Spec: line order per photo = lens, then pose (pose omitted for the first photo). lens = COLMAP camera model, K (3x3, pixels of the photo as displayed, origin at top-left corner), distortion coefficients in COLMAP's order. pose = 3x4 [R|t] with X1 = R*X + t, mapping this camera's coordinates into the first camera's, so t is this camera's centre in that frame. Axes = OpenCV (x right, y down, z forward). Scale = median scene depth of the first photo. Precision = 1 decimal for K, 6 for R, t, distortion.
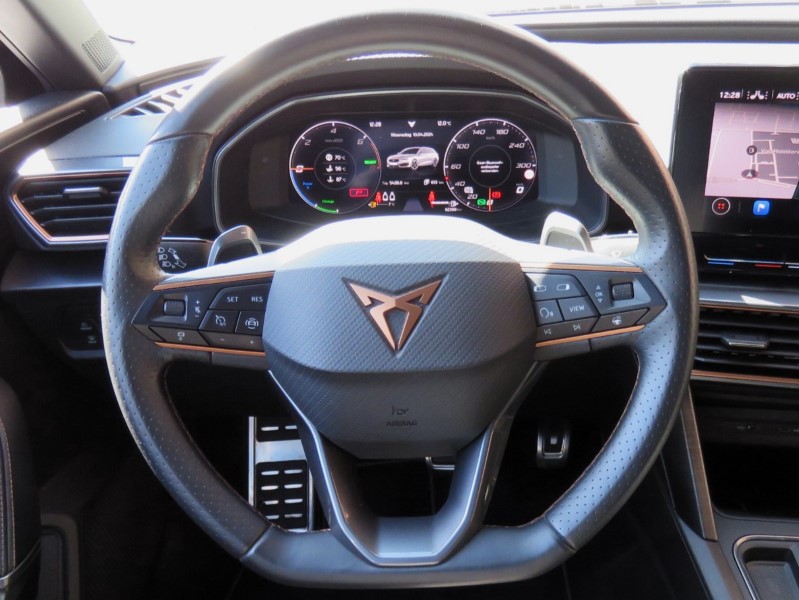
lens RADIAL K [[854.5, 0, 432.5], [0, 854.5, 302.1], [0, 0, 1]] dist [0.015096, 0.000000]
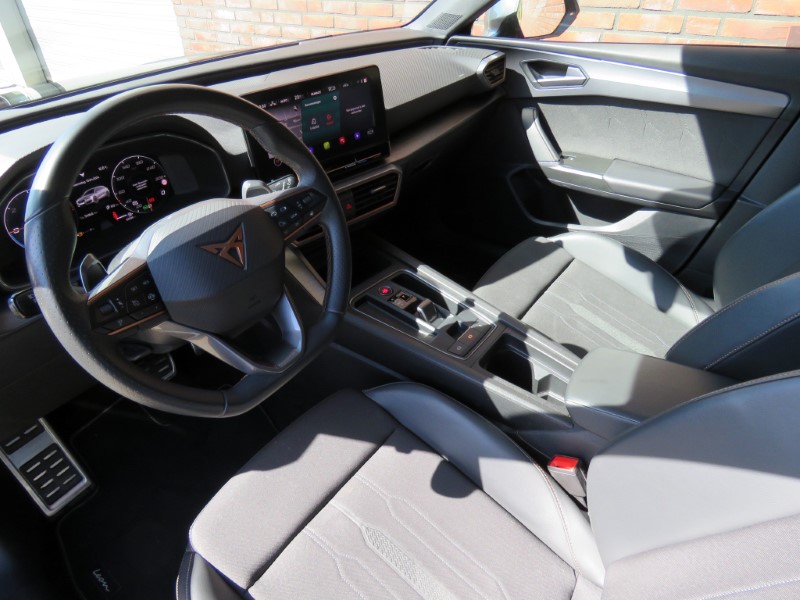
lens RADIAL K [[521.5, 0, 398.8], [0, 521.5, 298.5], [0, 0, 1]] dist [-0.002483, 0.001065]
pose [[0.582679, -0.463956, 0.667256, -0.488153], [0.399727, 0.878466, 0.261754, -0.035944], [-0.707604, 0.114202, 0.697319, -0.034965]]
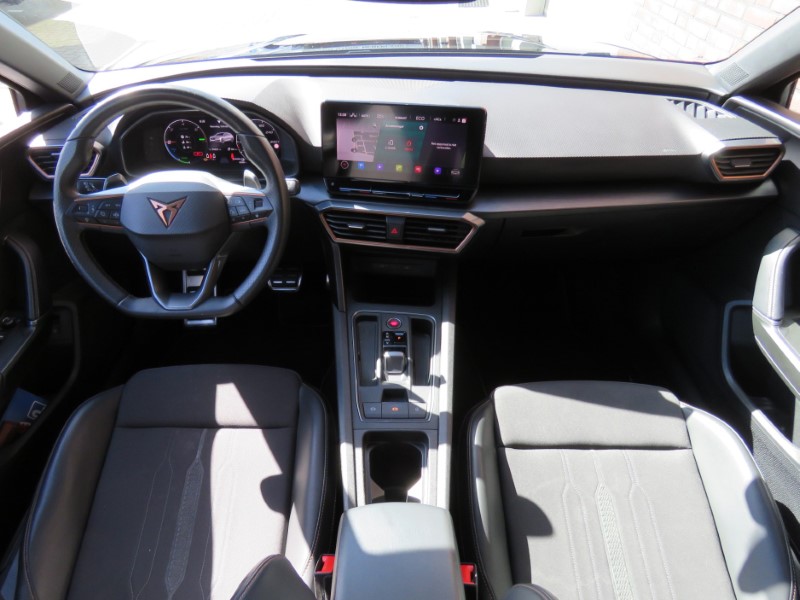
lens RADIAL K [[572.5, 0, 397.0], [0, 572.5, 300.5], [0, 0, 1]] dist [-0.007510, 0.009823]
pose [[0.999942, 0.010636, 0.001774, 0.485844], [-0.010783, 0.985937, 0.166767, -0.013188], [0.000025, -0.166776, 0.985995, -0.546933]]
